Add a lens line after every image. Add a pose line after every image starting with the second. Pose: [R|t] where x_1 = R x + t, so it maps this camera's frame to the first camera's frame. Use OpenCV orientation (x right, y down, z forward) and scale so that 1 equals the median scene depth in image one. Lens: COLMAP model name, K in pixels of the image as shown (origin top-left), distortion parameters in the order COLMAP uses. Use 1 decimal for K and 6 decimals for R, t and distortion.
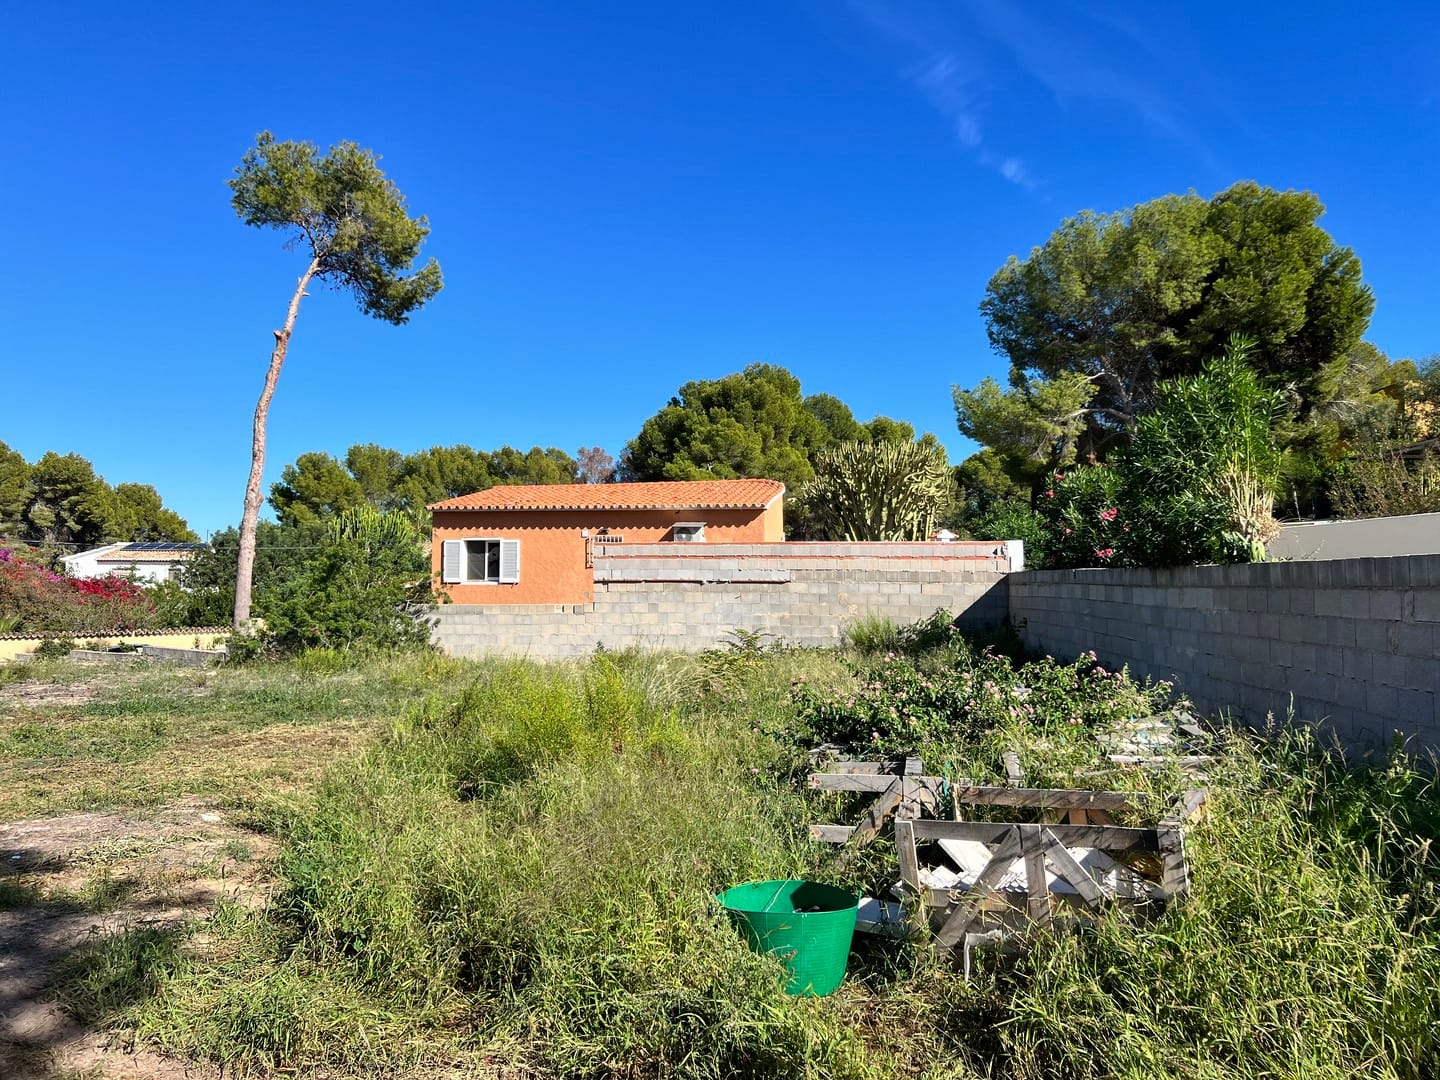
lens RADIAL K [[1066.0, 0, 727.2], [0, 1066.0, 530.3], [0, 0, 1]] dist [0.008563, -0.000003]
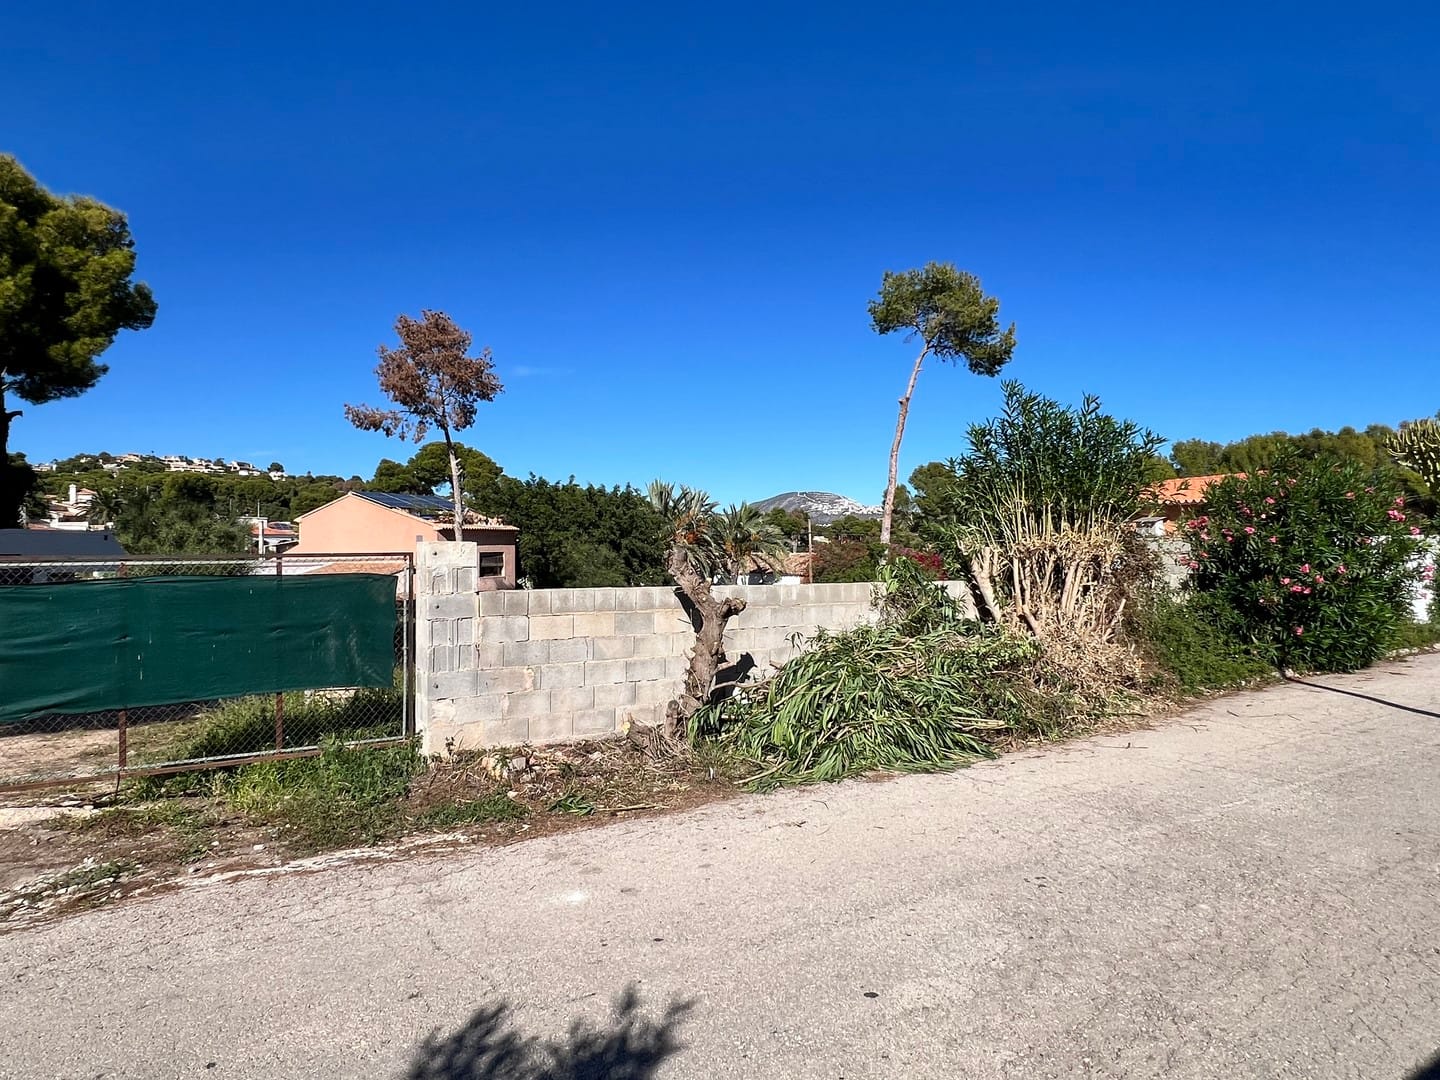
lens RADIAL K [[832.4, 0, 716.7], [0, 832.4, 532.1], [0, 0, 1]] dist [-0.006131, -0.001027]
pose [[0.582028, -0.014900, -0.813032, 0.118078], [0.037146, 0.999276, 0.008279, -0.004599], [0.812320, -0.035020, 0.582160, 0.027401]]
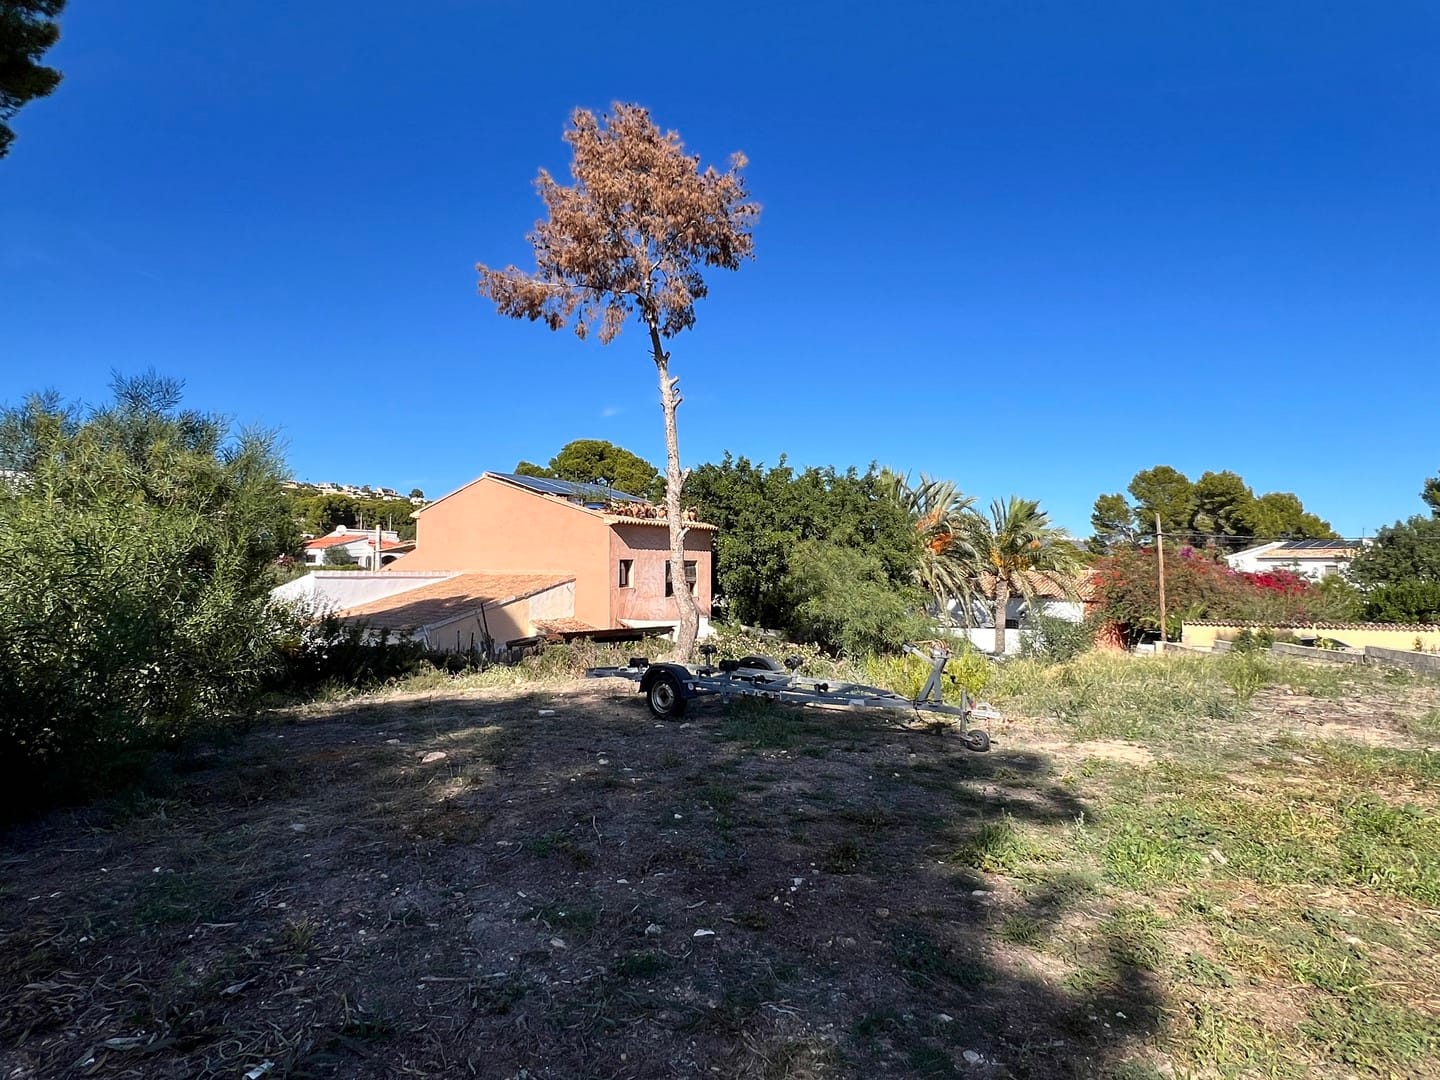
lens RADIAL K [[832.4, 0, 722.1], [0, 832.4, 539.3], [0, 0, 1]] dist [-0.006131, -0.001027]
pose [[0.466498, -0.032005, -0.883943, -0.055787], [0.032707, 0.999286, -0.018920, 0.004803], [0.883917, -0.020085, 0.467212, 0.063231]]
